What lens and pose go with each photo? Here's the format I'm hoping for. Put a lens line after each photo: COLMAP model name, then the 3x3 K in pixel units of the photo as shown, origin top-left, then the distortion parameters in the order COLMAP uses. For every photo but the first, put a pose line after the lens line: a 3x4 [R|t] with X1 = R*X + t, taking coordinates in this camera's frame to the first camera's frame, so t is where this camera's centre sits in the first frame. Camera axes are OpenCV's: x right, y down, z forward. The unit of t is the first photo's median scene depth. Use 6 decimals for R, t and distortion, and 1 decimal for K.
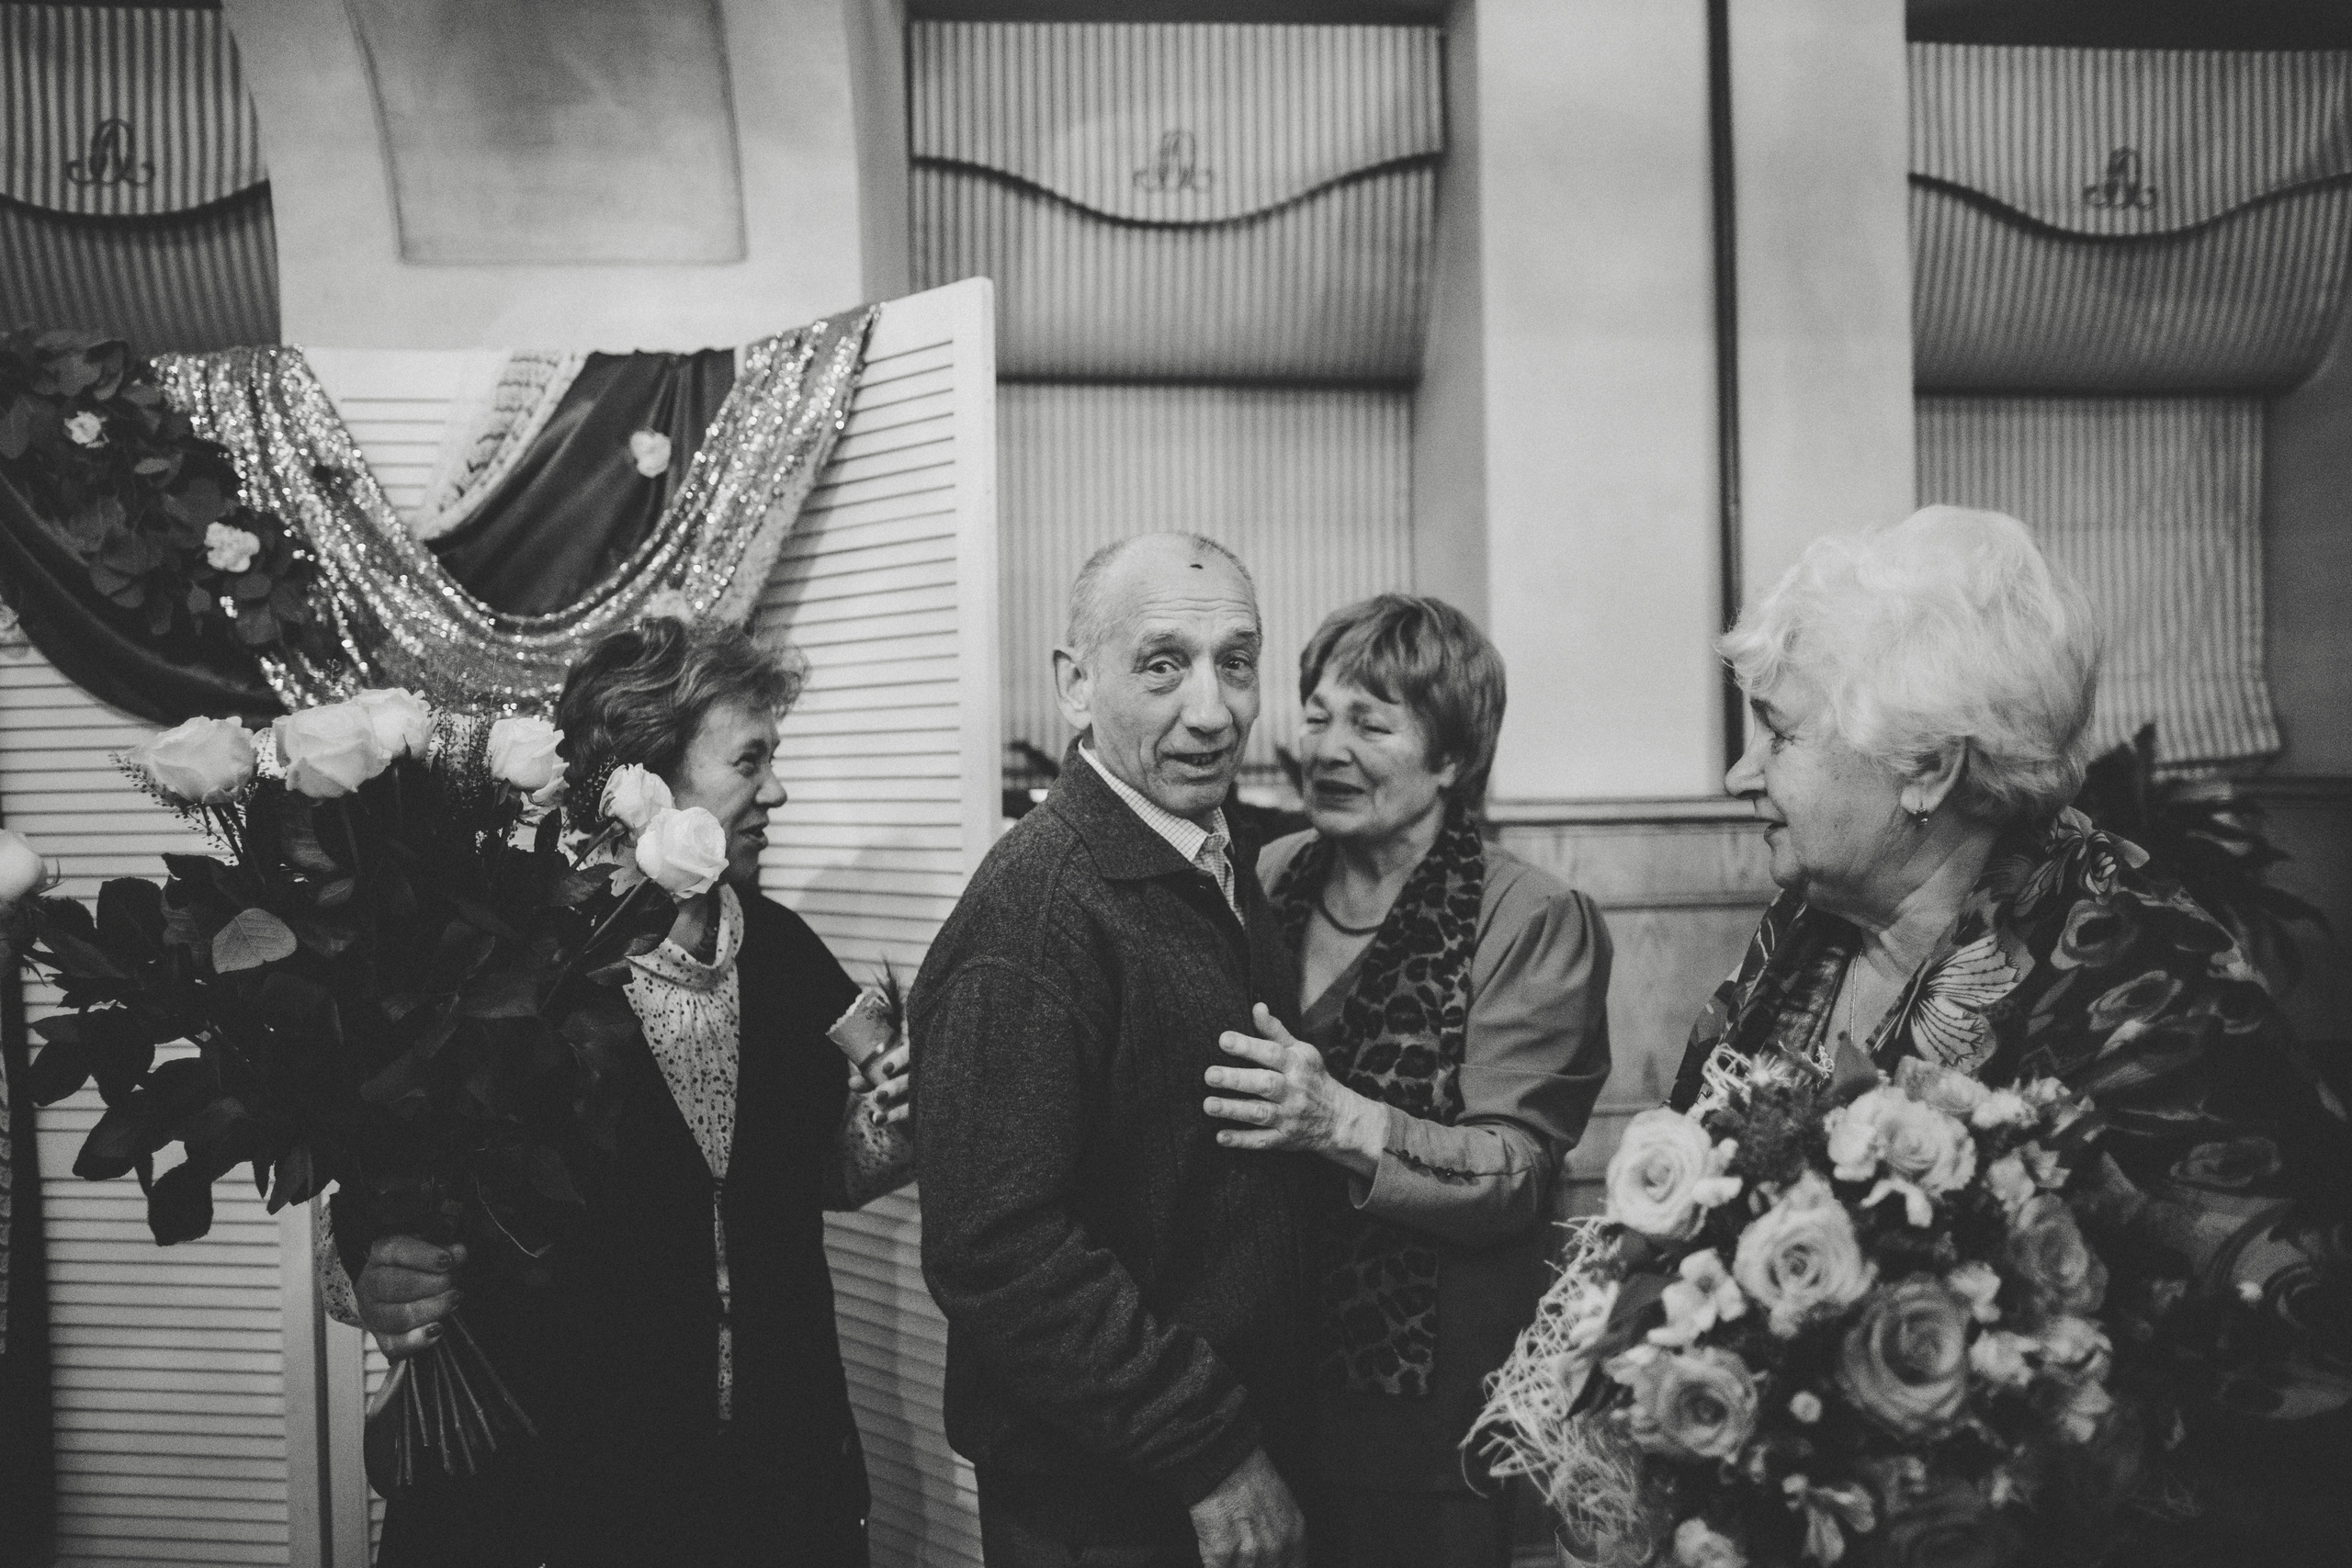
lens RADIAL K [[1670.4, 0, 1176.0], [0, 1670.4, 784.0], [0, 0, 1]] dist [-0.001046, 0.094094]
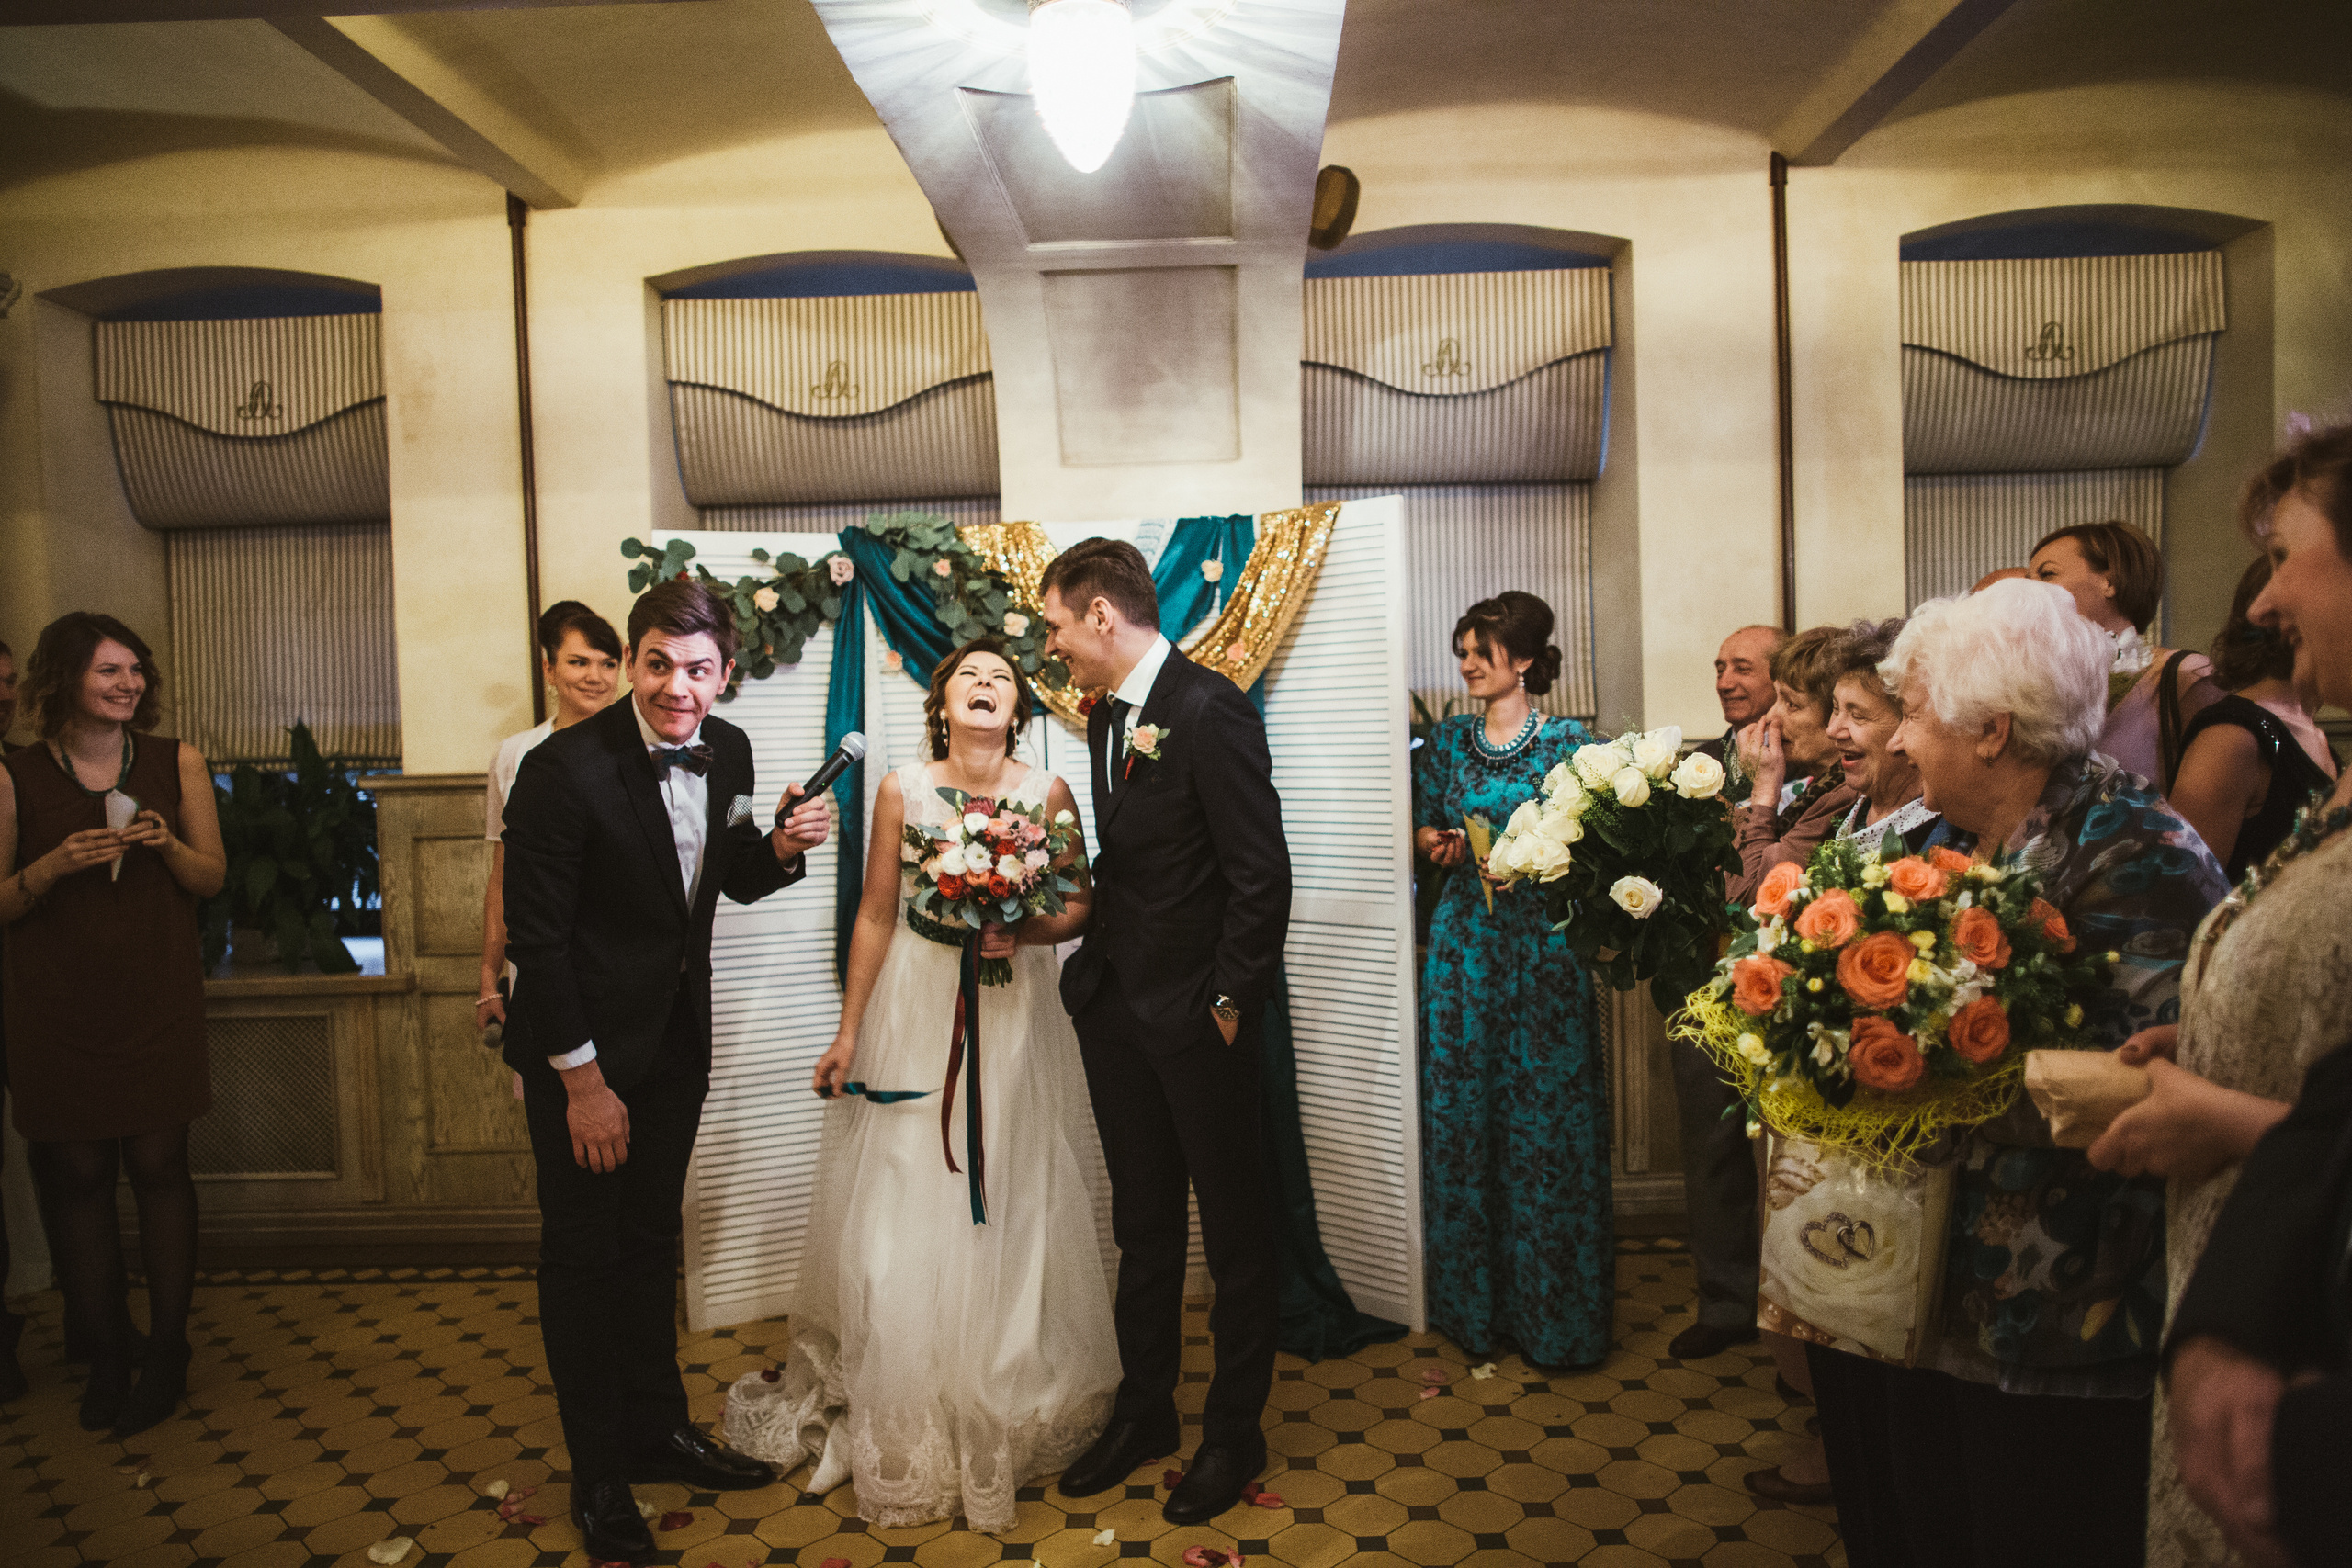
lens RADIAL K [[1670.4, 0, 1176.0], [0, 1670.4, 784.0], [0, 0, 1]] dist [-0.001046, 0.094094]
pose [[0.996752, -0.008731, -0.080052, -0.139362], [0.011356, 0.999410, 0.032402, -0.006580], [0.079722, -0.033206, 0.996264, -0.685527]]
